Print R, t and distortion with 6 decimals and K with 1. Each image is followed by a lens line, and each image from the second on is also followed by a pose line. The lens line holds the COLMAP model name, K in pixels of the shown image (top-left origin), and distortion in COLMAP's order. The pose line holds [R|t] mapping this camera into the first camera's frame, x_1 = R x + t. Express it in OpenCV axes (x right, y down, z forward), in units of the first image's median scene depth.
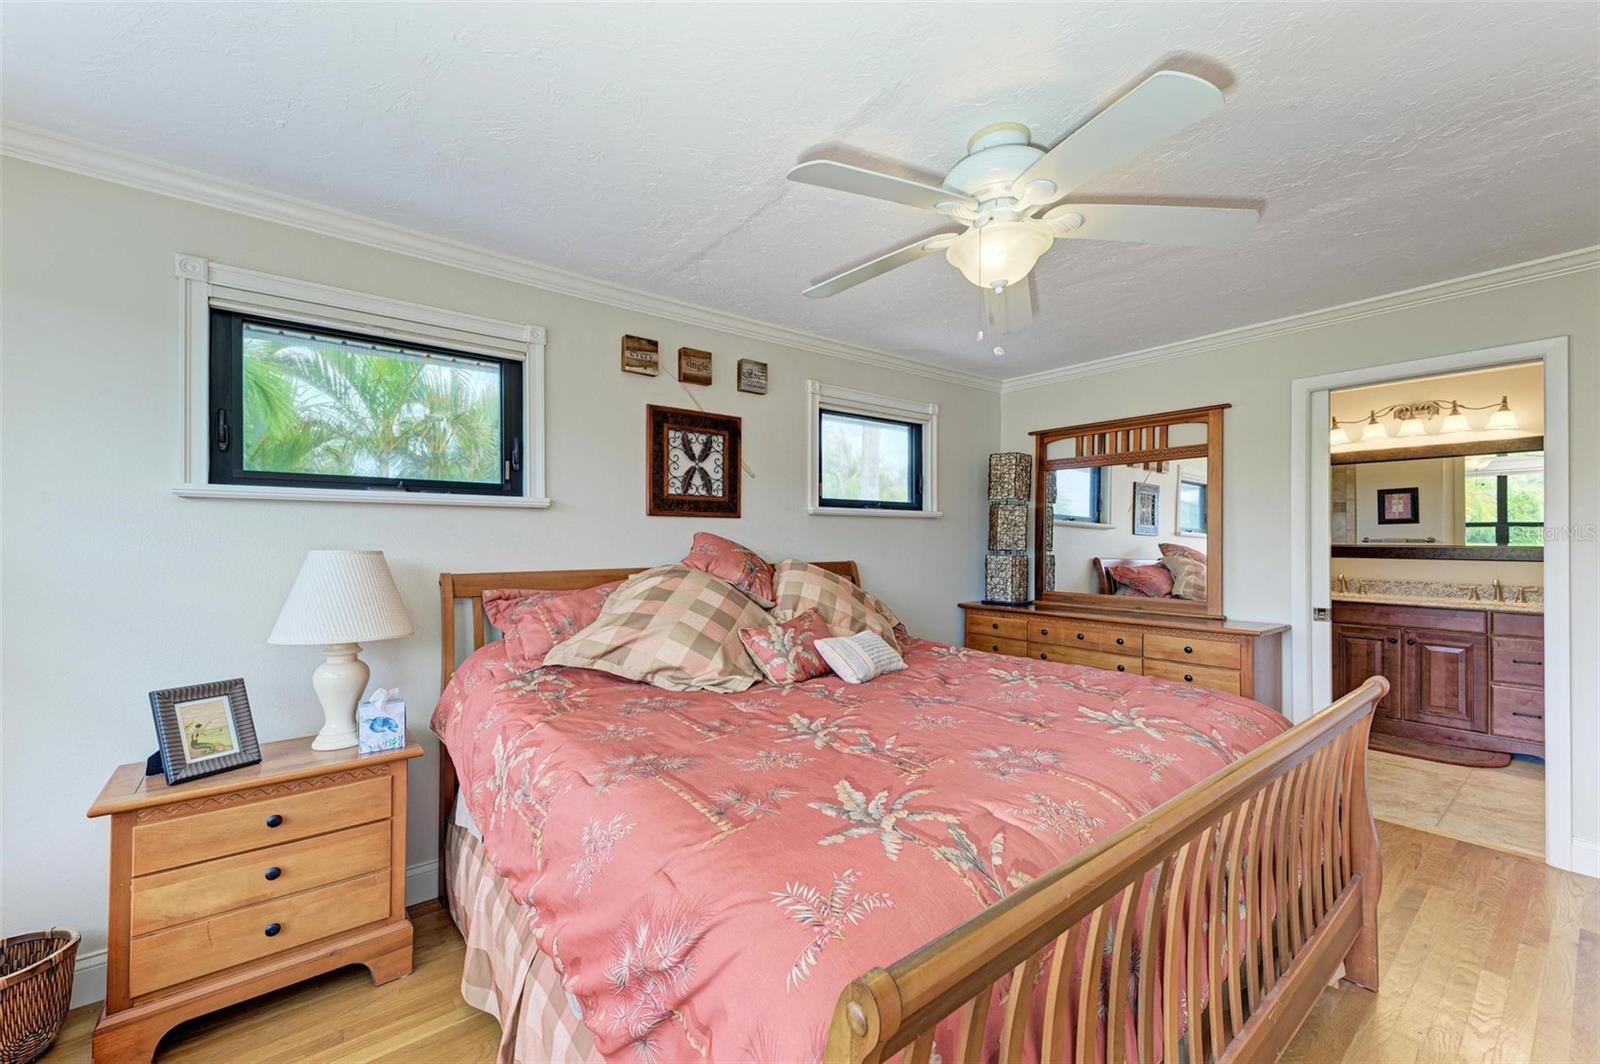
lens RADIAL K [[631.4, 0, 798.3], [0, 631.4, 537.8], [0, 0, 1]] dist [-0.000007, -0.000171]
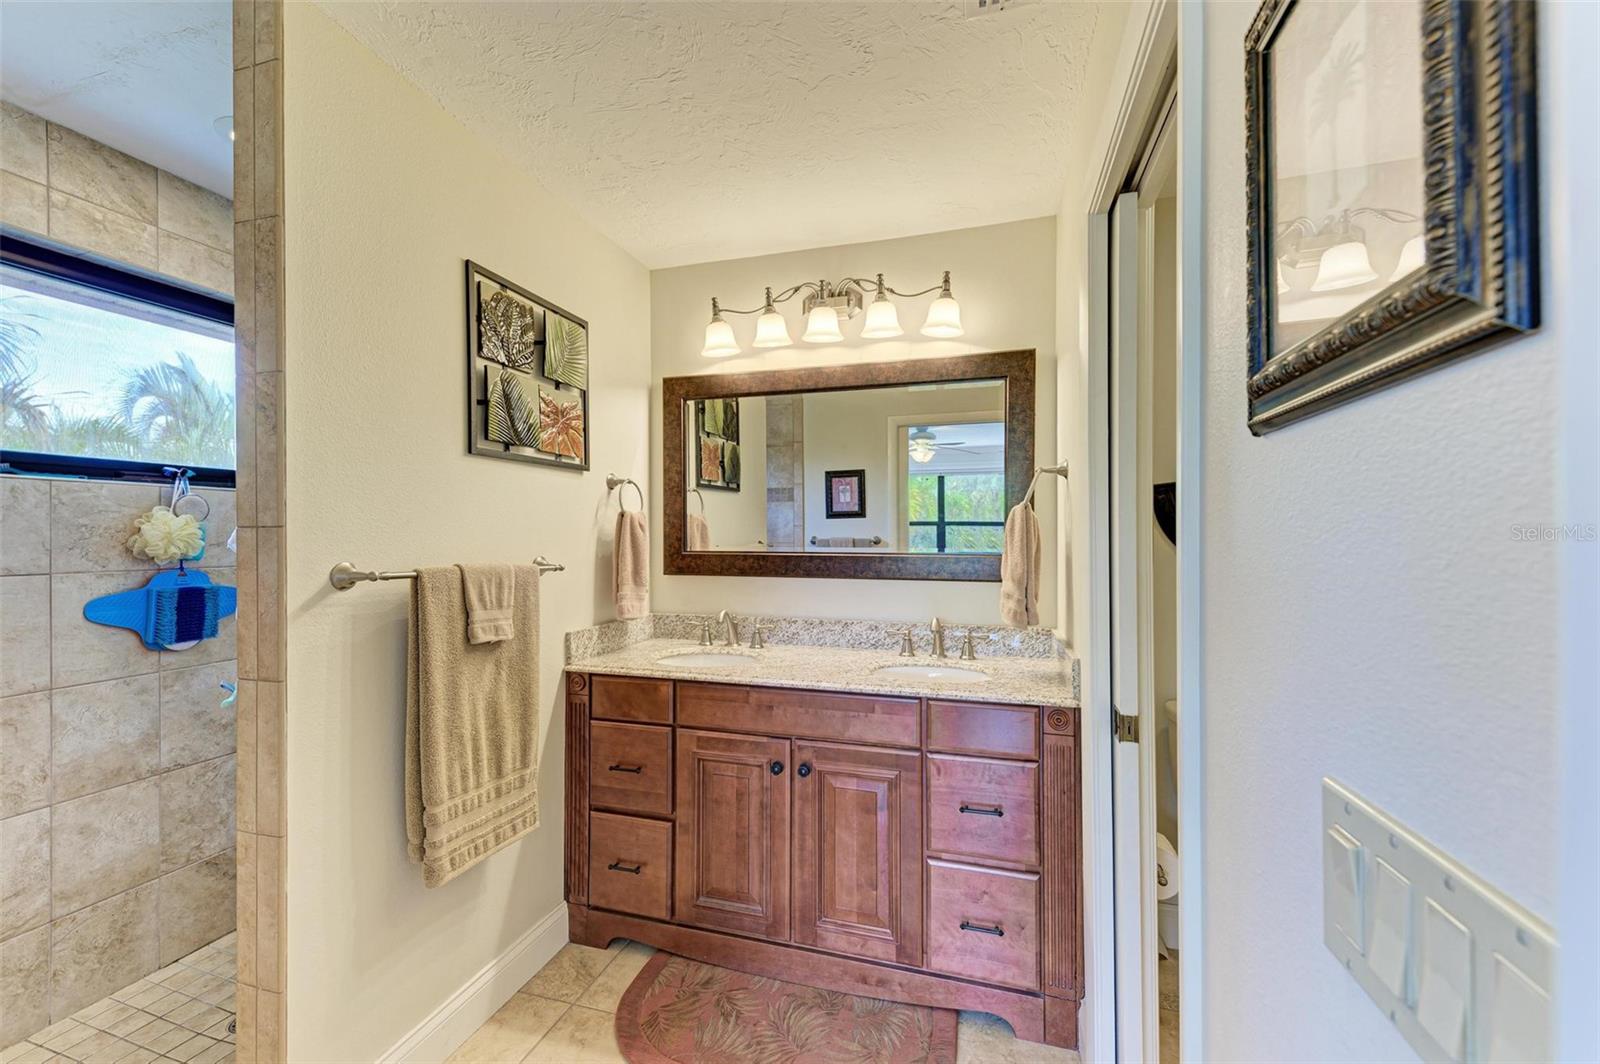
lens RADIAL K [[631.4, 0, 798.3], [0, 631.4, 537.8], [0, 0, 1]] dist [-0.000007, -0.000171]
pose [[0.814840, -0.001478, 0.579684, 0.703016], [-0.000017, 0.999997, 0.002574, -0.001379], [-0.579686, -0.002108, 0.814837, 0.633540]]
